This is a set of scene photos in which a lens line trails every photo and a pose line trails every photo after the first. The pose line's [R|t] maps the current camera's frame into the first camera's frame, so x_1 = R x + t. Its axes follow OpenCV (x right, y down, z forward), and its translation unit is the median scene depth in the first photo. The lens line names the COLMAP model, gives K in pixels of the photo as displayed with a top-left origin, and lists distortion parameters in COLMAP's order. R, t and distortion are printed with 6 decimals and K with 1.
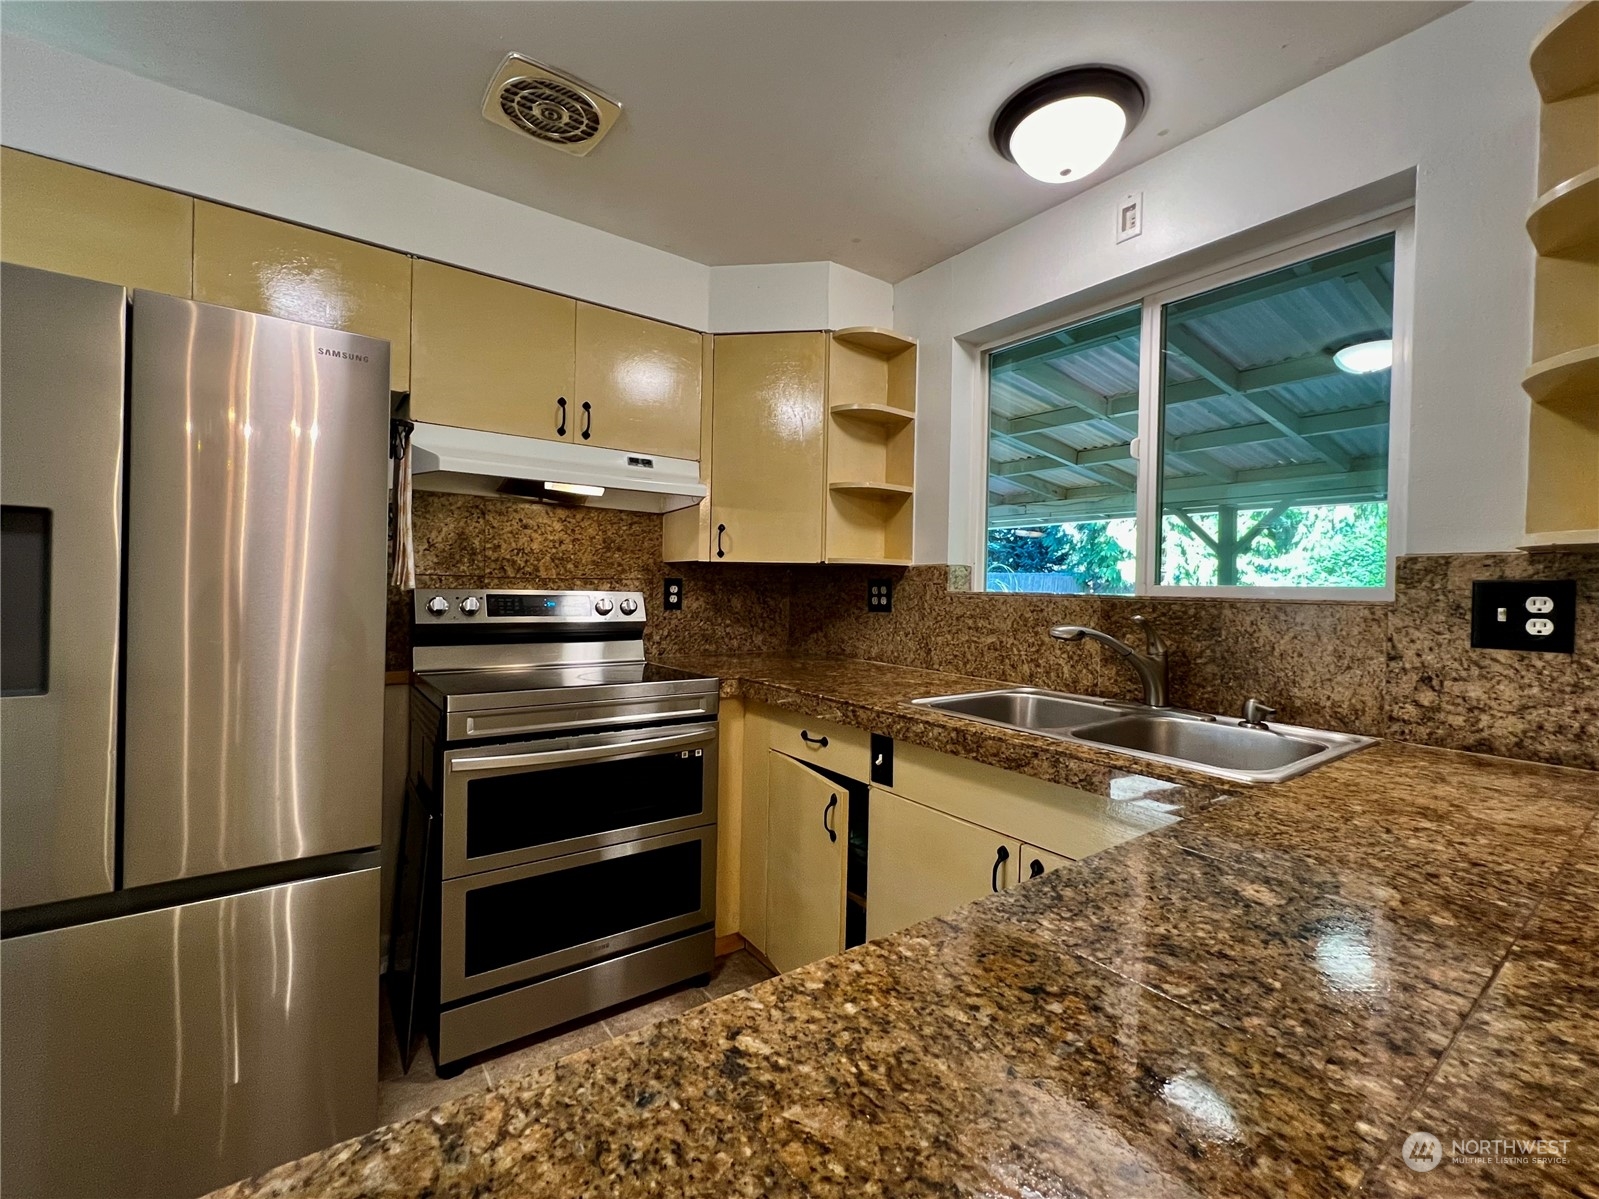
lens RADIAL K [[688.5, 0, 803.3], [0, 688.5, 590.0], [0, 0, 1]] dist [-0.001710, -0.000098]
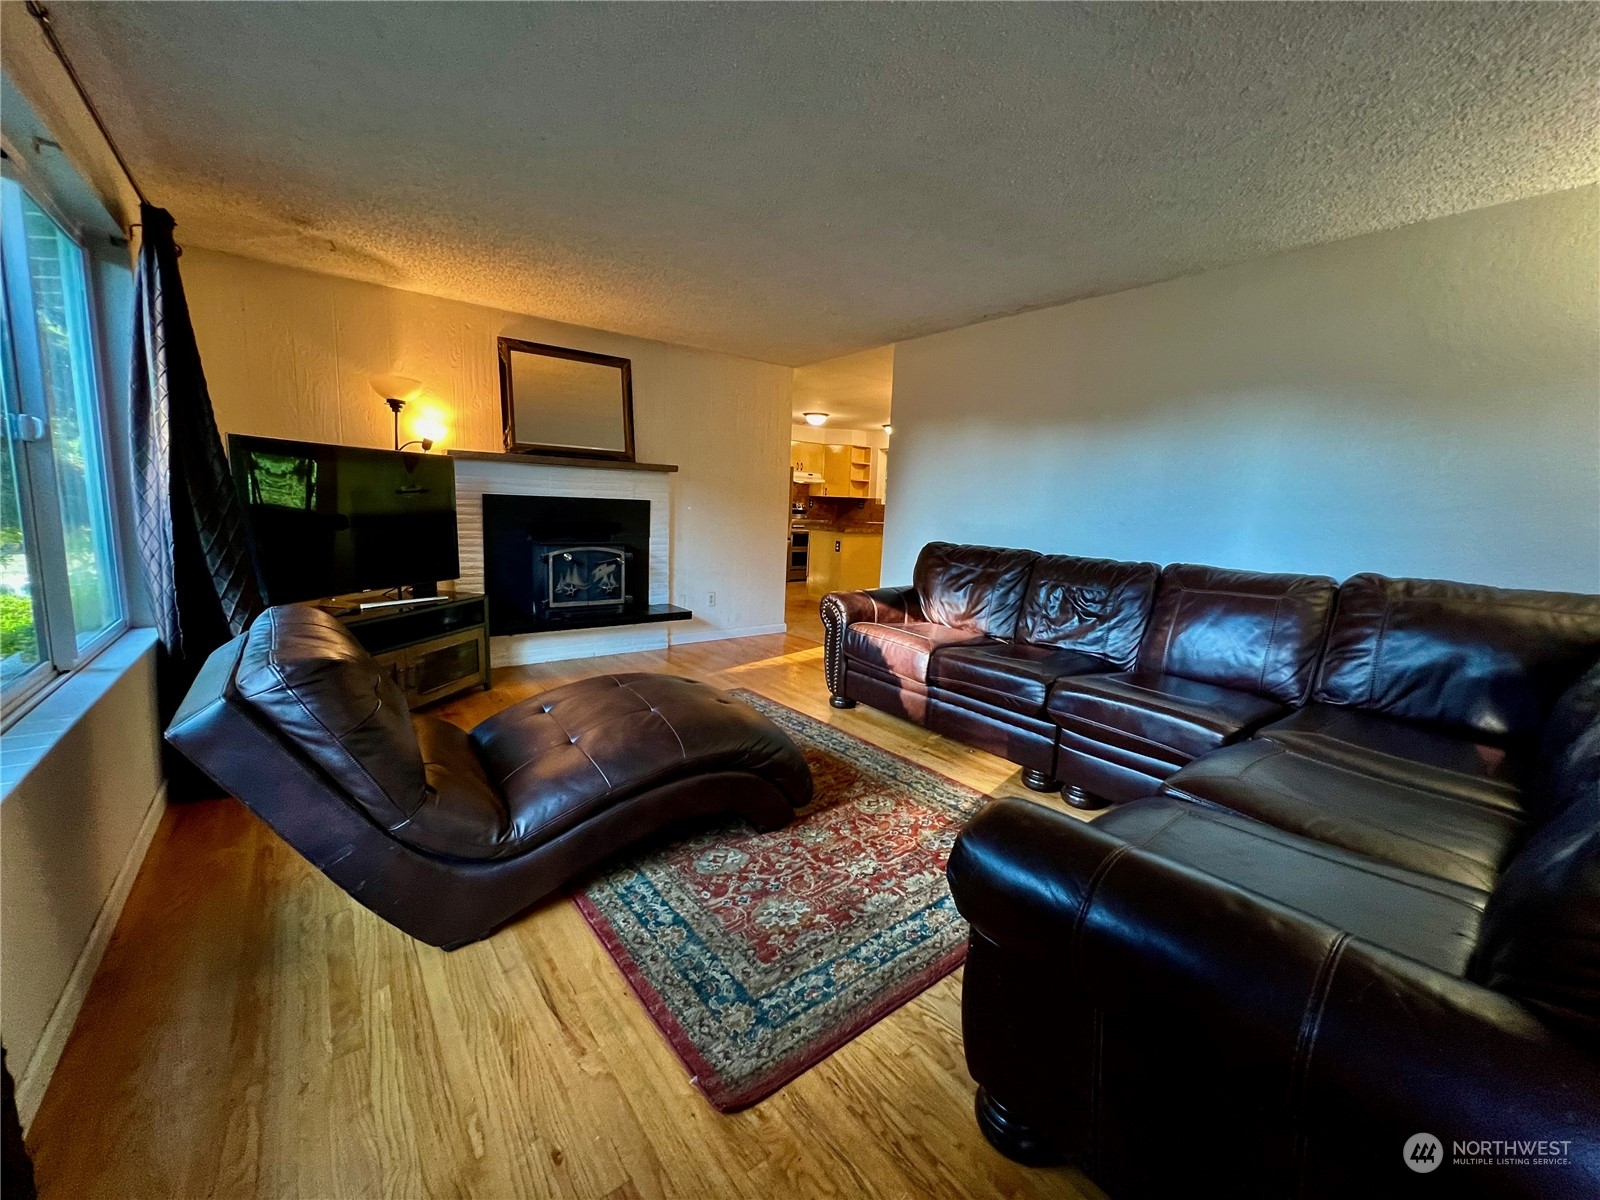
lens RADIAL K [[634.5, 0, 796.8], [0, 634.5, 592.7], [0, 0, 1]] dist [0.000086, 0.000000]
pose [[0.999425, 0.012164, 0.031659, -0.424884], [-0.016271, 0.990998, 0.132882, 0.031747], [-0.029758, -0.133321, 0.990626, -3.112252]]
